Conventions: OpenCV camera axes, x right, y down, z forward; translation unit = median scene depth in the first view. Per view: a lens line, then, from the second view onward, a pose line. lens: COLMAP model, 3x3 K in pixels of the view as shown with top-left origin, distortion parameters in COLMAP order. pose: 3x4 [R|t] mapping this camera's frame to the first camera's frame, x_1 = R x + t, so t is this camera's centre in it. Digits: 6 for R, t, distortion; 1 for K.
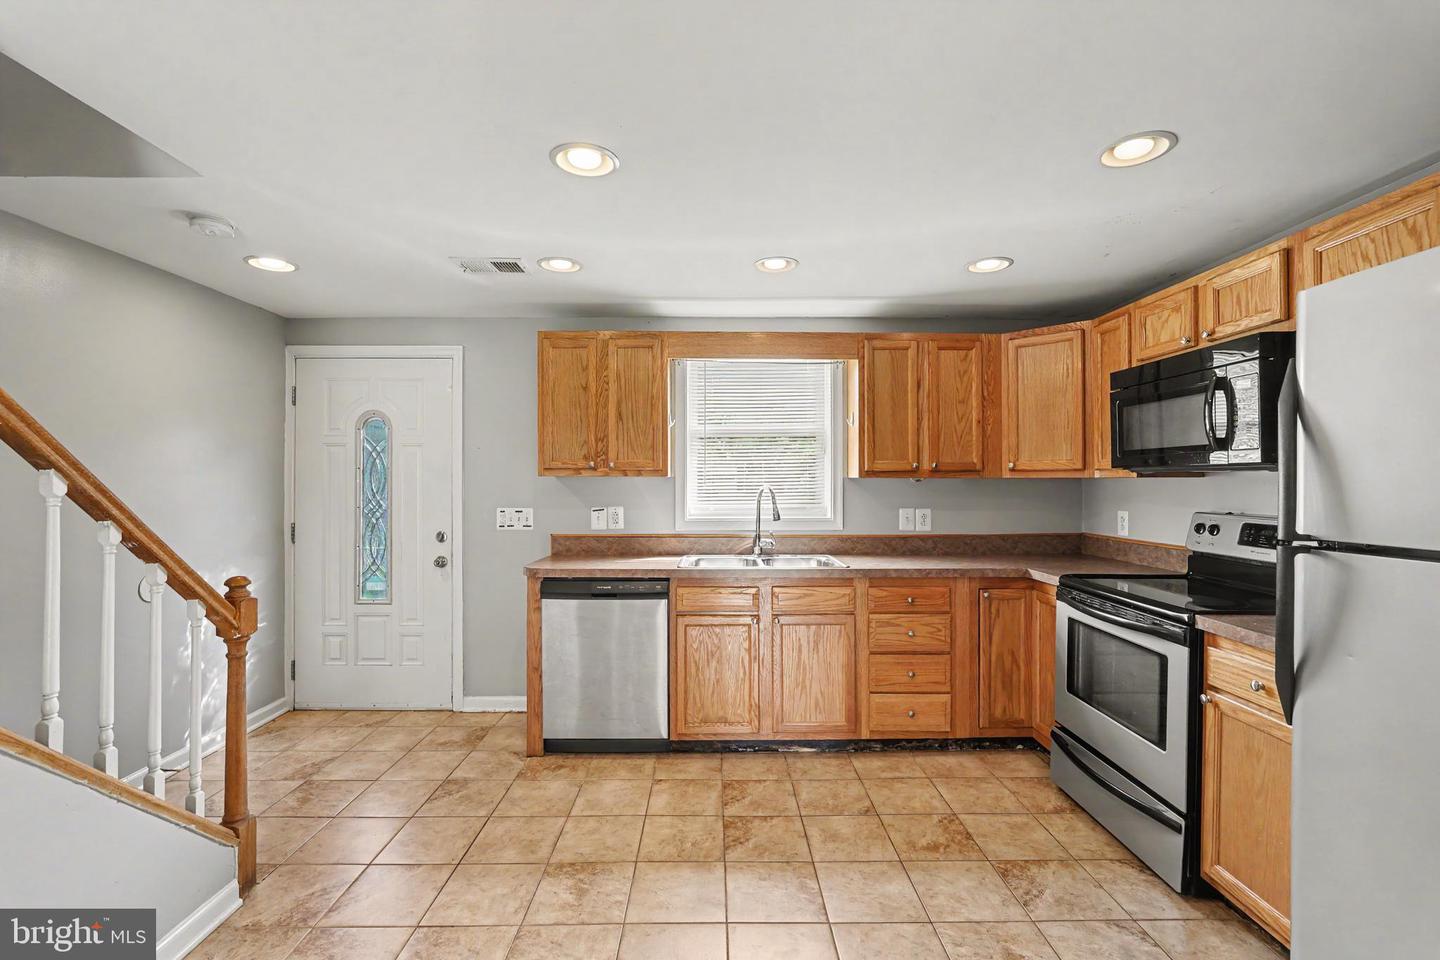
lens RADIAL K [[635.2, 0, 720.0], [0, 635.2, 480.0], [0, 0, 1]] dist [-0.021346, 0.012716]
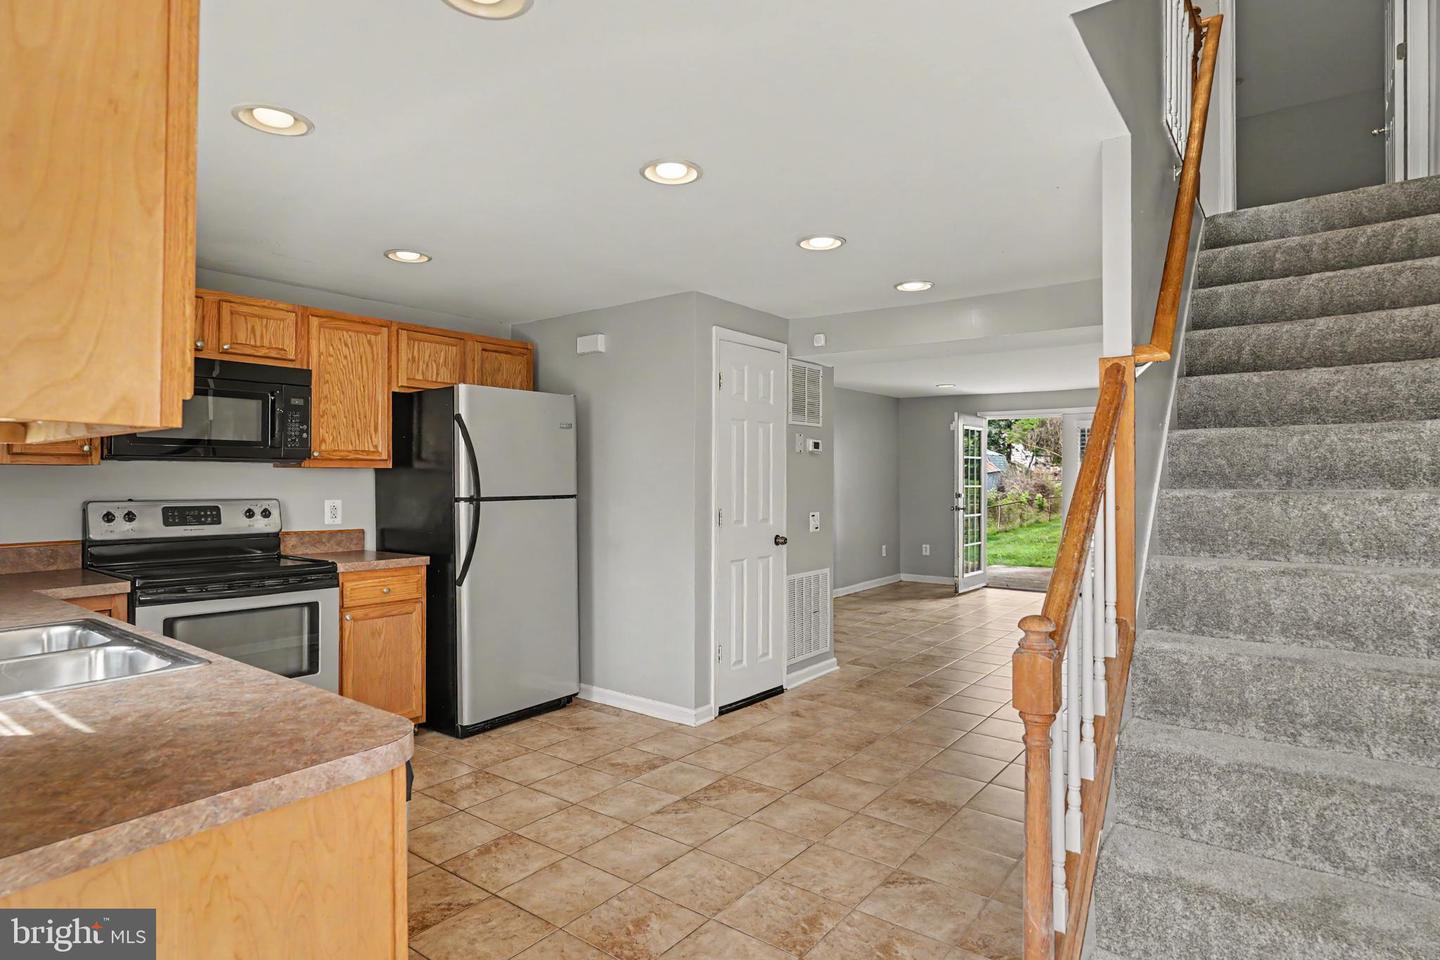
lens RADIAL K [[775.6, 0, 720.0], [0, 775.6, 480.0], [0, 0, 1]] dist [0.001063, 0.000032]
pose [[-0.788491, -0.005644, 0.615021, -0.660012], [-0.005328, 0.999983, 0.002347, 0.009901], [-0.615024, -0.001427, -0.788507, 1.201267]]
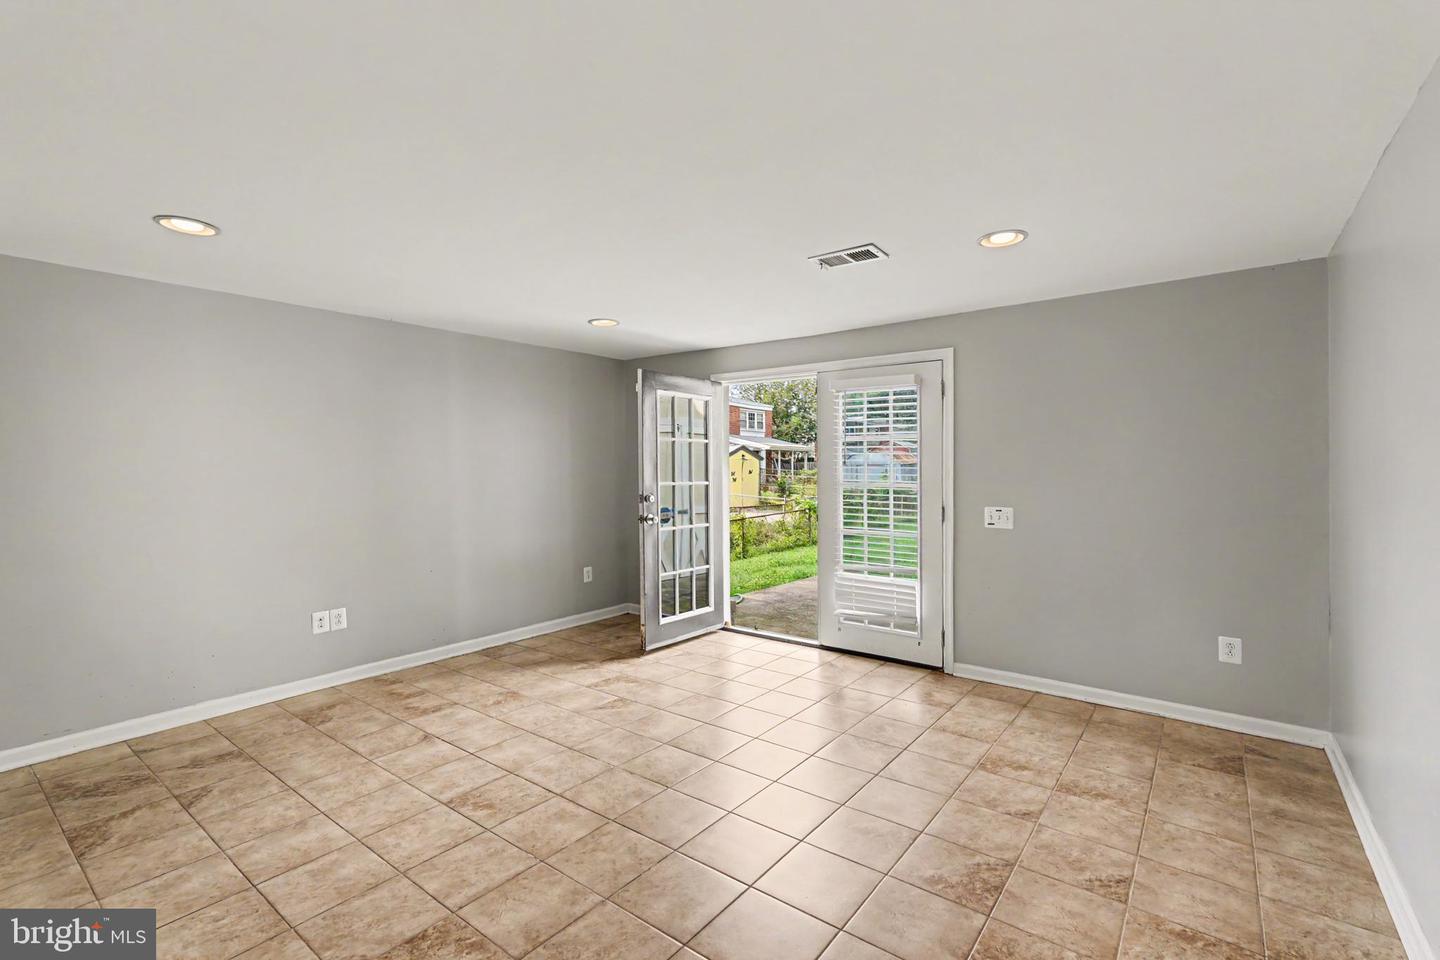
lens RADIAL K [[635.2, 0, 720.0], [0, 635.2, 480.0], [0, 0, 1]] dist [-0.021346, 0.012716]
pose [[-0.786906, -0.010539, 0.616982, -0.662714], [0.000274, 0.999848, 0.017428, -0.000386], [-0.617072, 0.013883, -0.786784, -0.490014]]
